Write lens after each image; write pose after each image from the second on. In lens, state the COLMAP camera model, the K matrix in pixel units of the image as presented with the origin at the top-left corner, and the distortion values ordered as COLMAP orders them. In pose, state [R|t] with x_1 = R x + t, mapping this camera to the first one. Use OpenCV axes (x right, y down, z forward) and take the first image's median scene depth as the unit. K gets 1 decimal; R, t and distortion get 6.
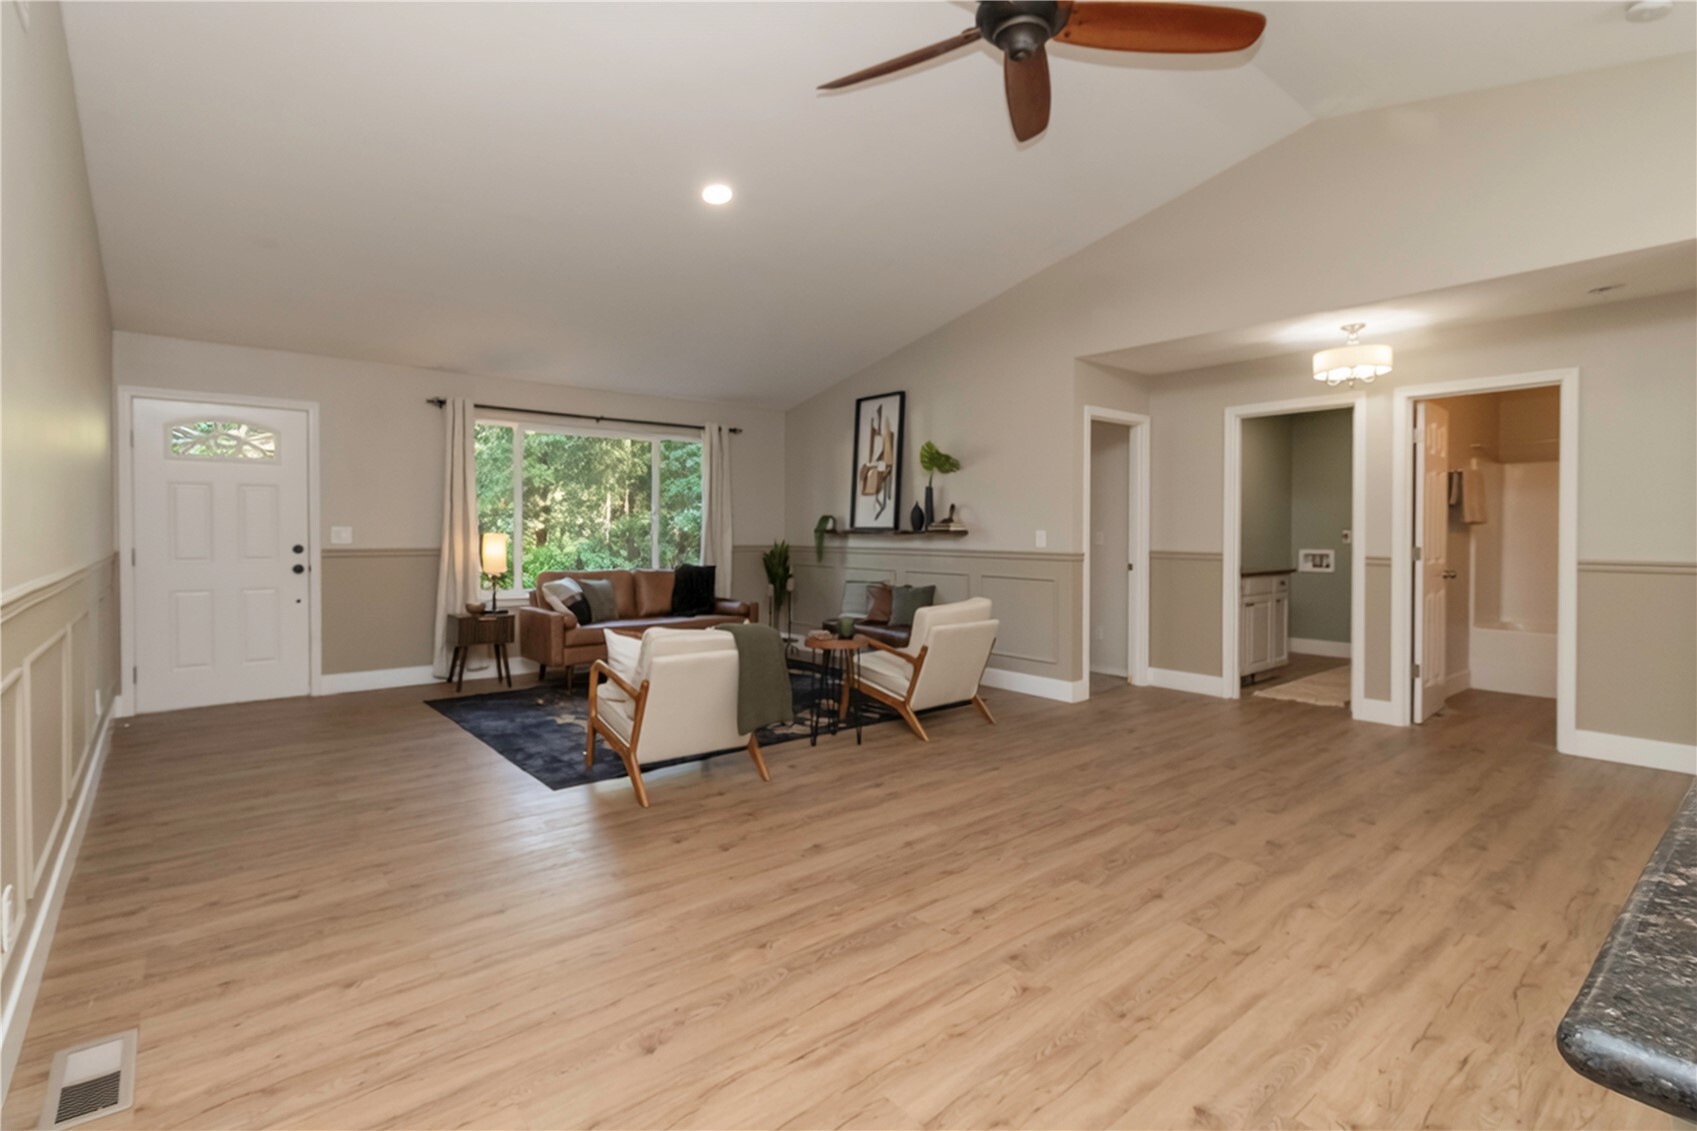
lens RADIAL K [[818.2, 0, 856.4], [0, 818.2, 546.8], [0, 0, 1]] dist [0.001053, 0.000855]
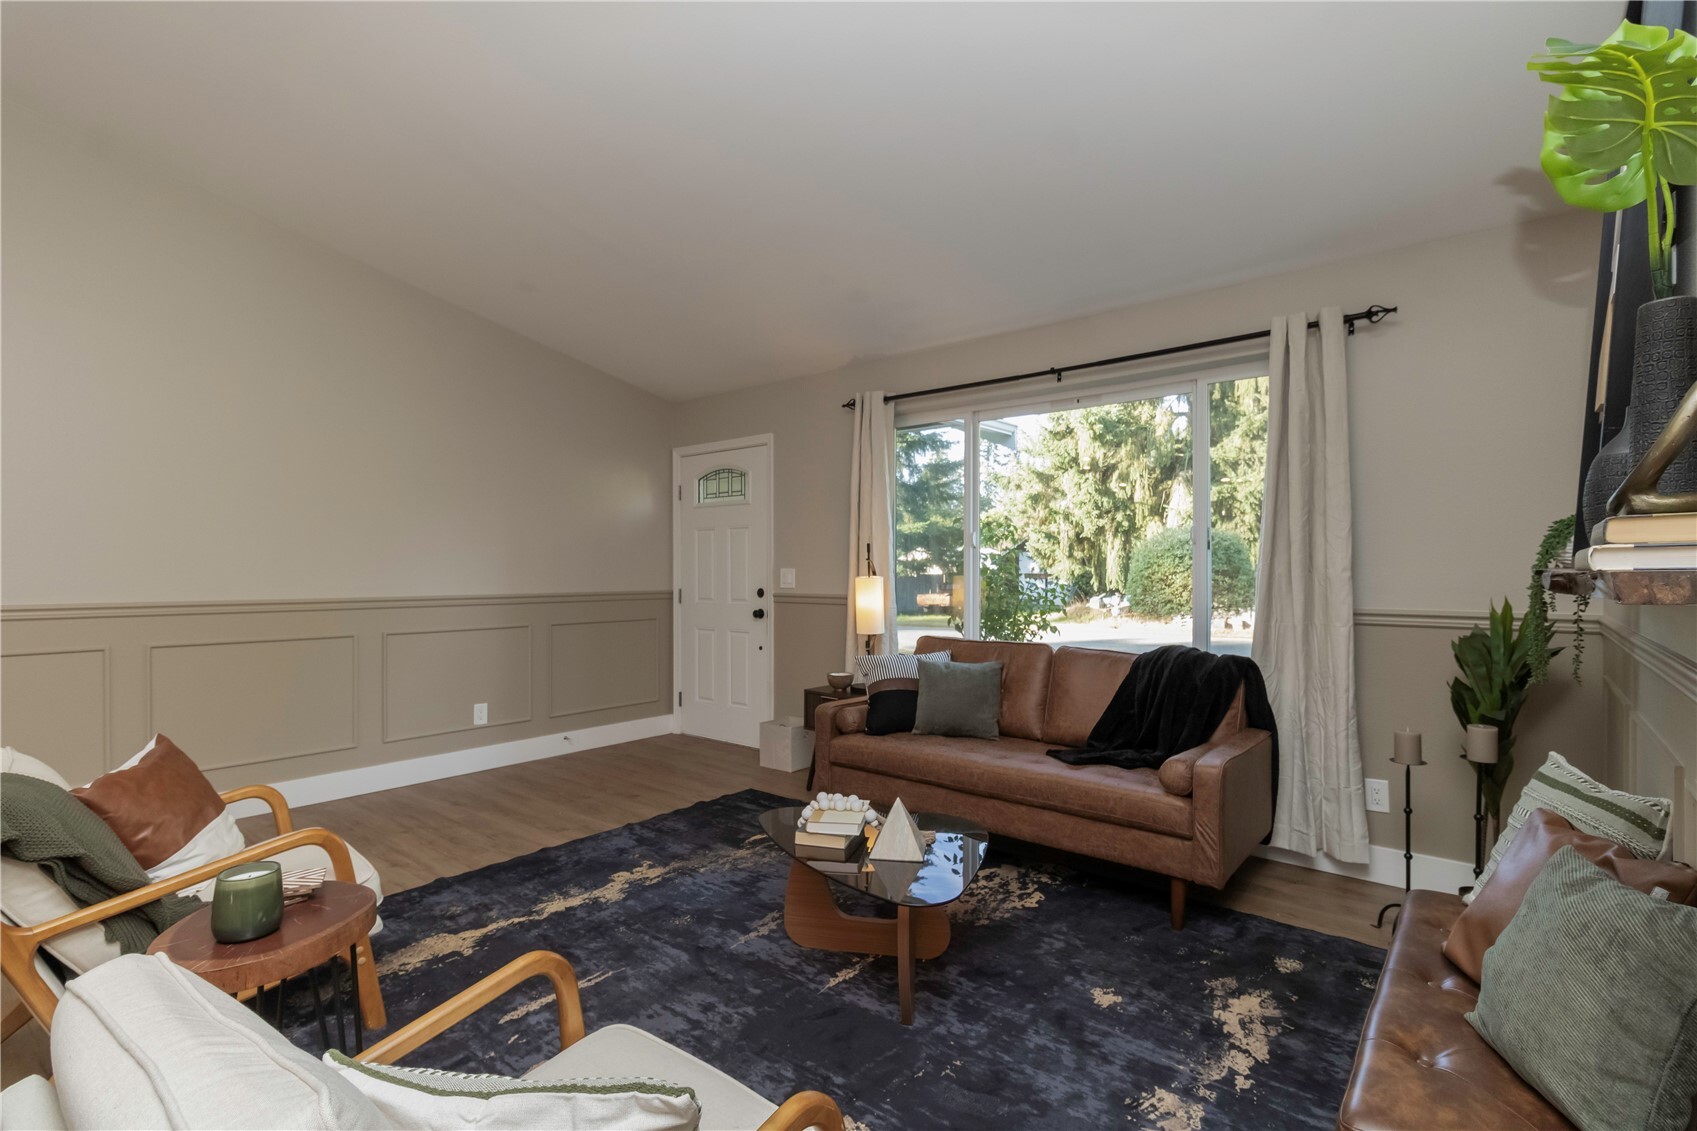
lens RADIAL K [[799.2, 0, 848.5], [0, 799.2, 565.5], [0, 0, 1]] dist [0.001384, 0.000194]
pose [[0.169089, -0.008683, -0.985563, 0.231129], [-0.019404, 0.999738, -0.012137, -0.017889], [0.985410, 0.021176, 0.168876, 0.861693]]
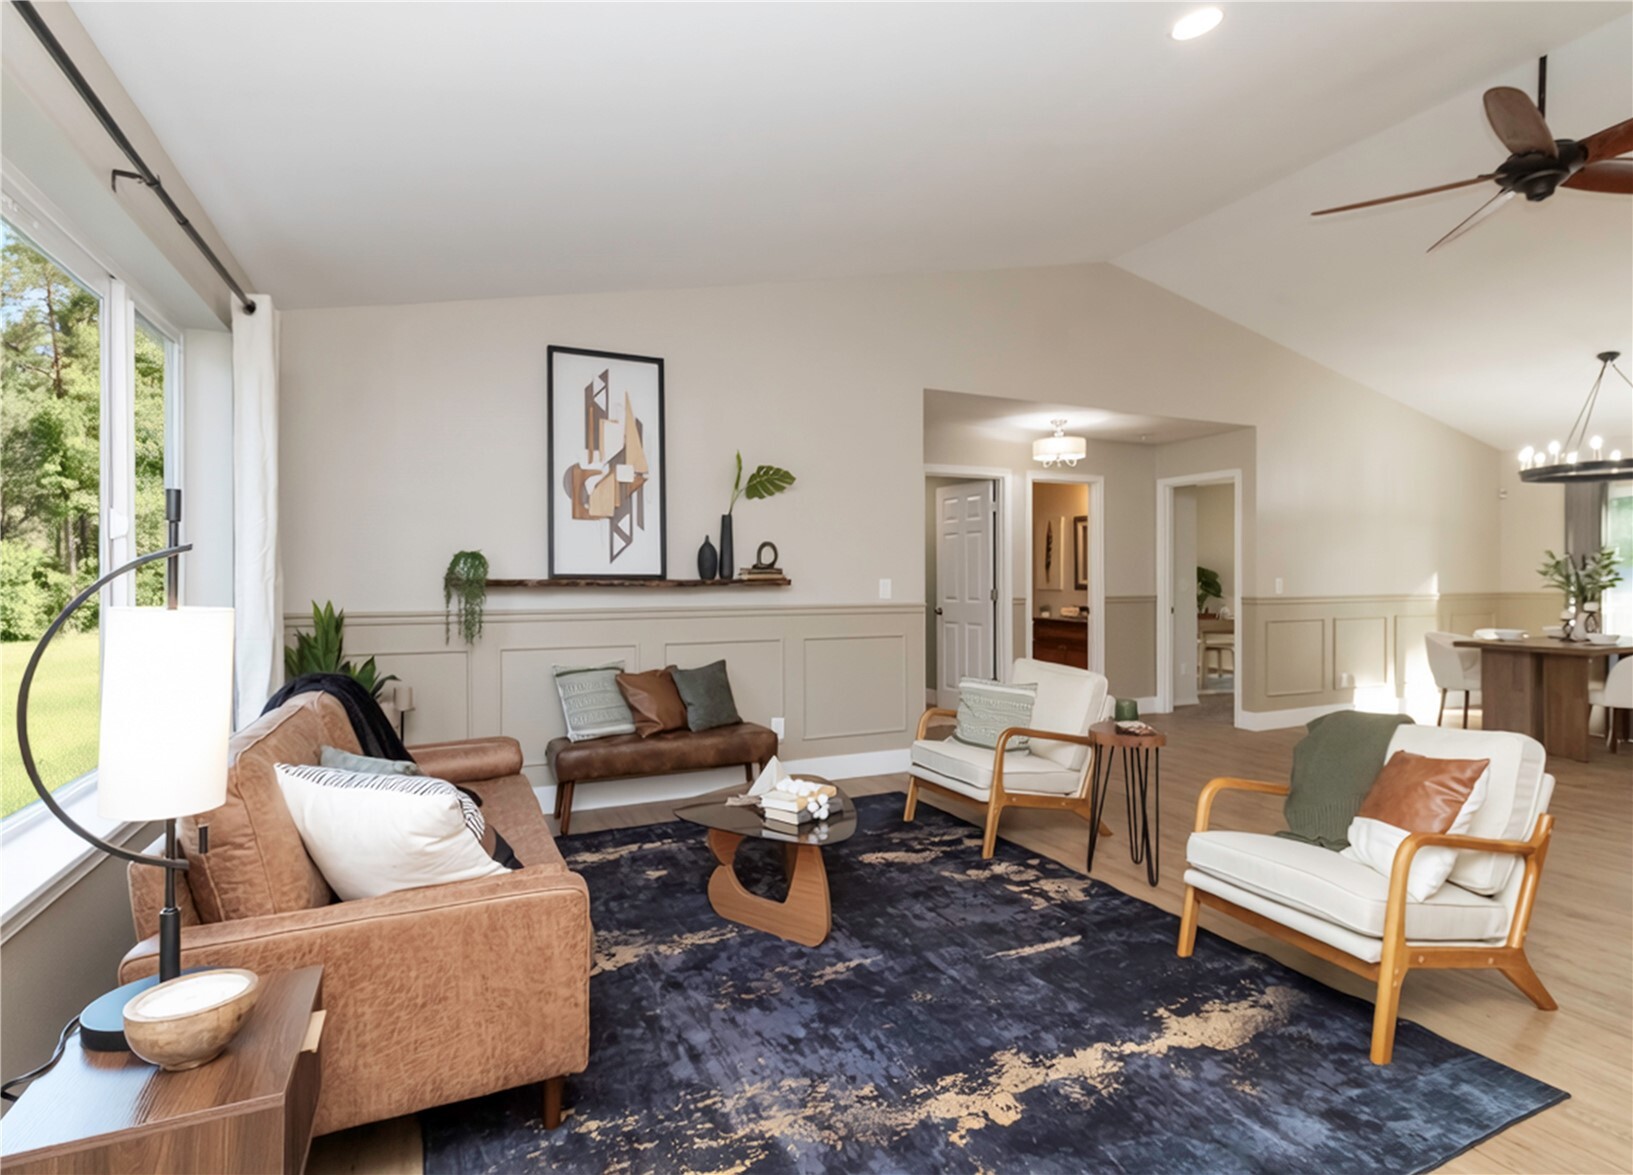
lens RADIAL K [[823.0, 0, 839.3], [0, 823.0, 586.4], [0, 0, 1]] dist [0.007713, -0.000309]
pose [[0.240723, -0.011844, 0.970522, -0.588237], [0.019287, 0.999786, 0.007417, -0.018681], [-0.970402, 0.016933, 0.240900, 0.792748]]
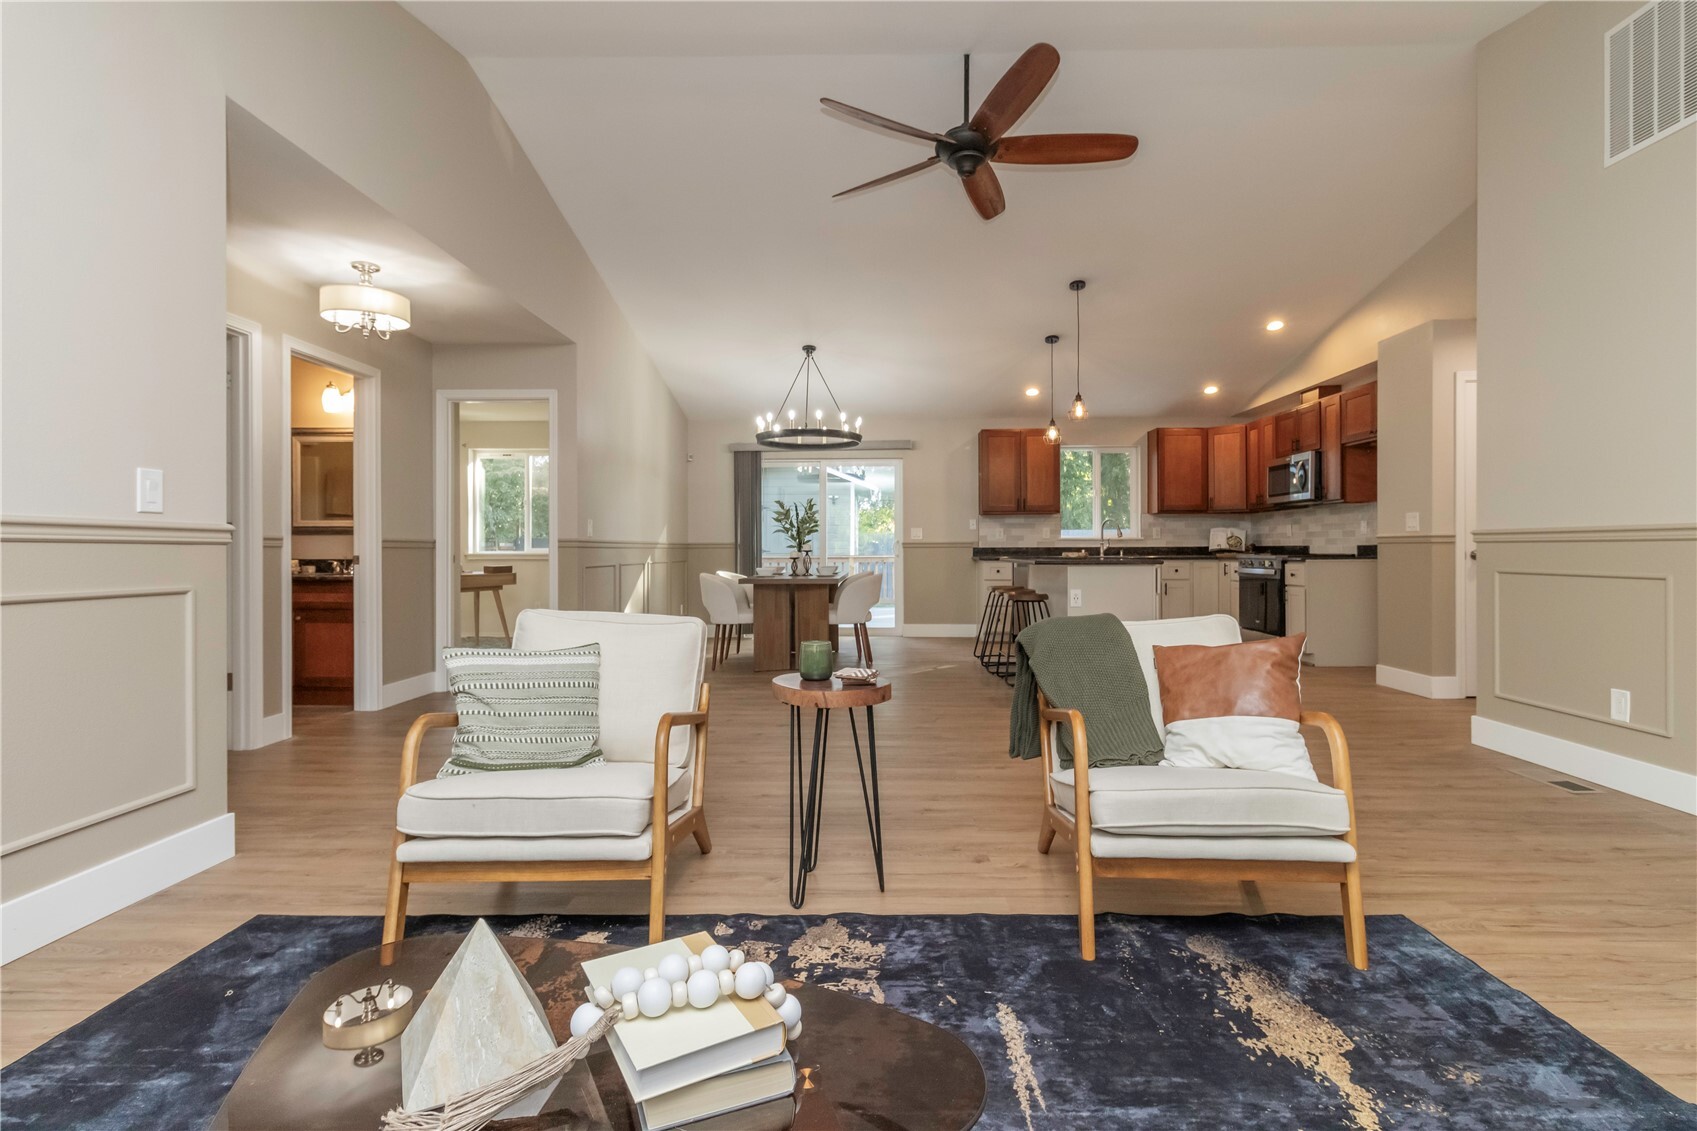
lens RADIAL K [[818.2, 0, 856.4], [0, 818.2, 546.8], [0, 0, 1]] dist [0.001053, 0.000855]
pose [[-0.755740, 0.004584, 0.654855, -0.274722], [0.014069, 0.999858, 0.009238, 0.017578], [-0.654720, 0.016194, -0.755698, 1.014601]]
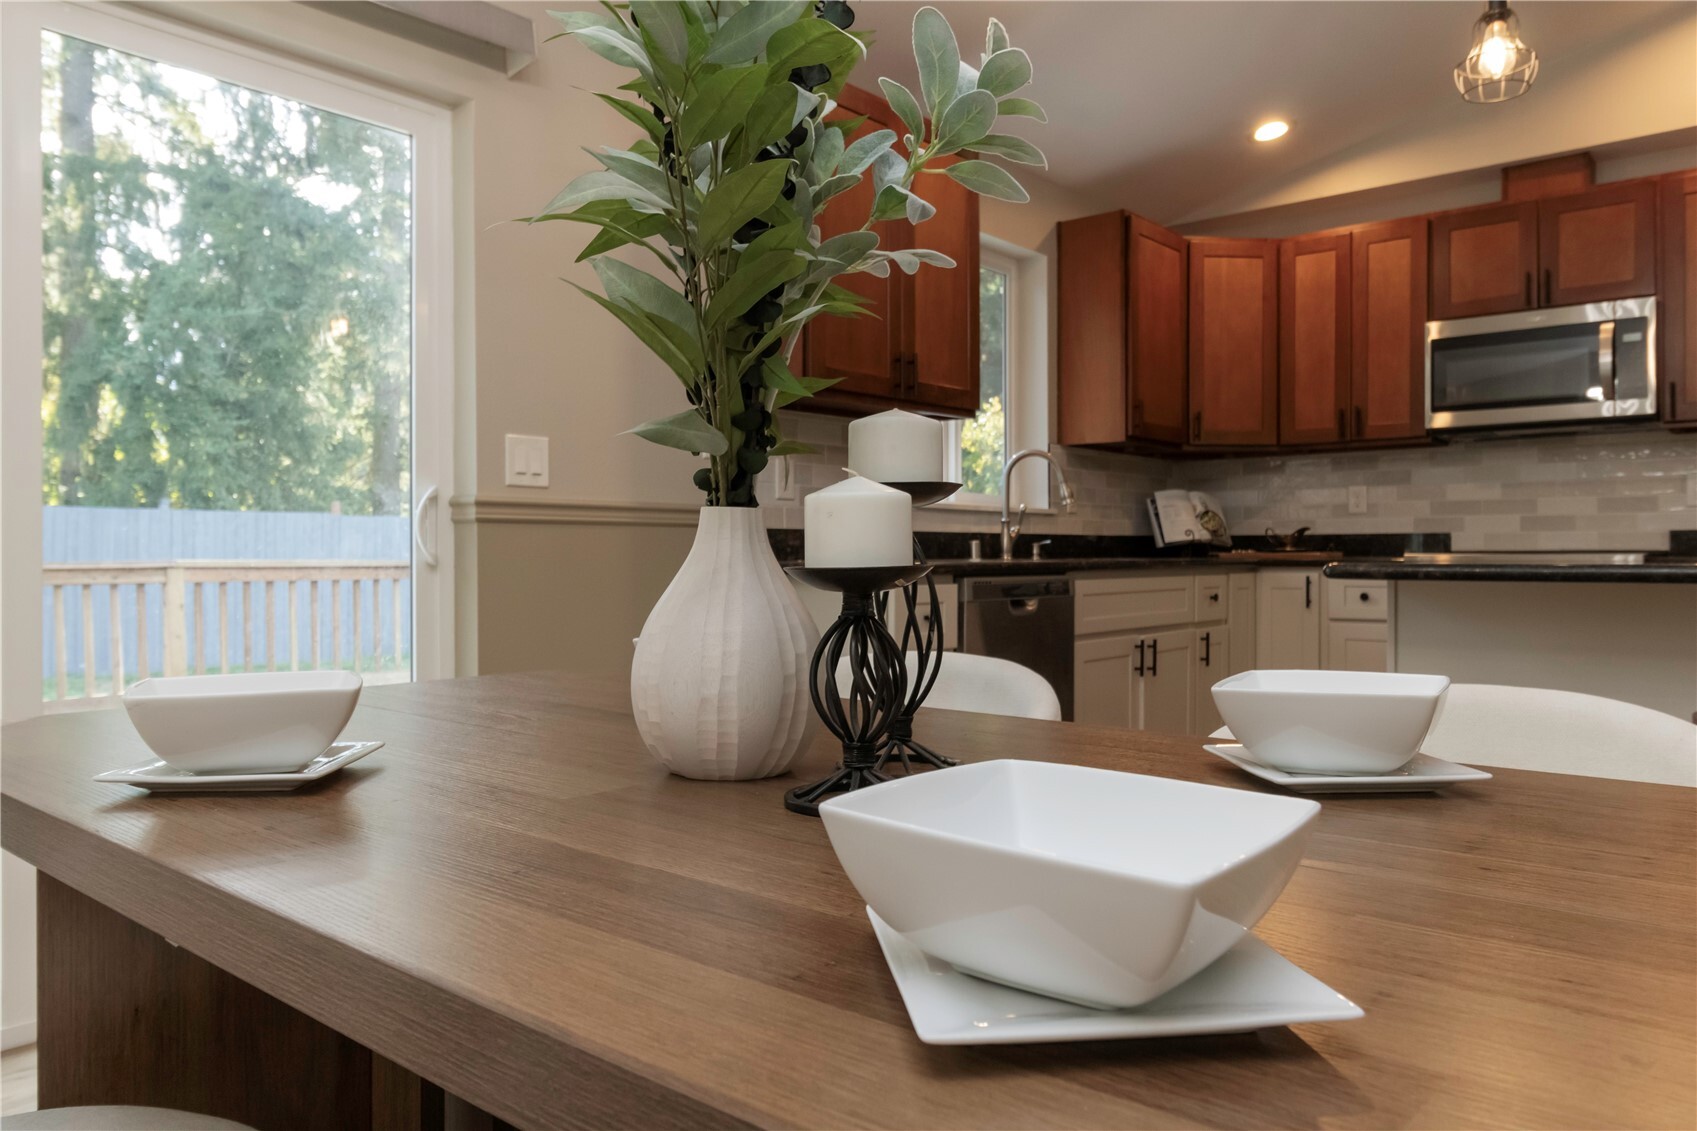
lens RADIAL K [[1186.6, 0, 848.5], [0, 1186.6, 565.5], [0, 0, 1]] dist [-0.053661, -0.000019]
pose [[-0.986021, 0.005095, -0.166544, 0.567597], [0.001206, 0.999724, 0.023444, 0.040530], [0.166618, 0.022915, -0.985755, 0.299784]]
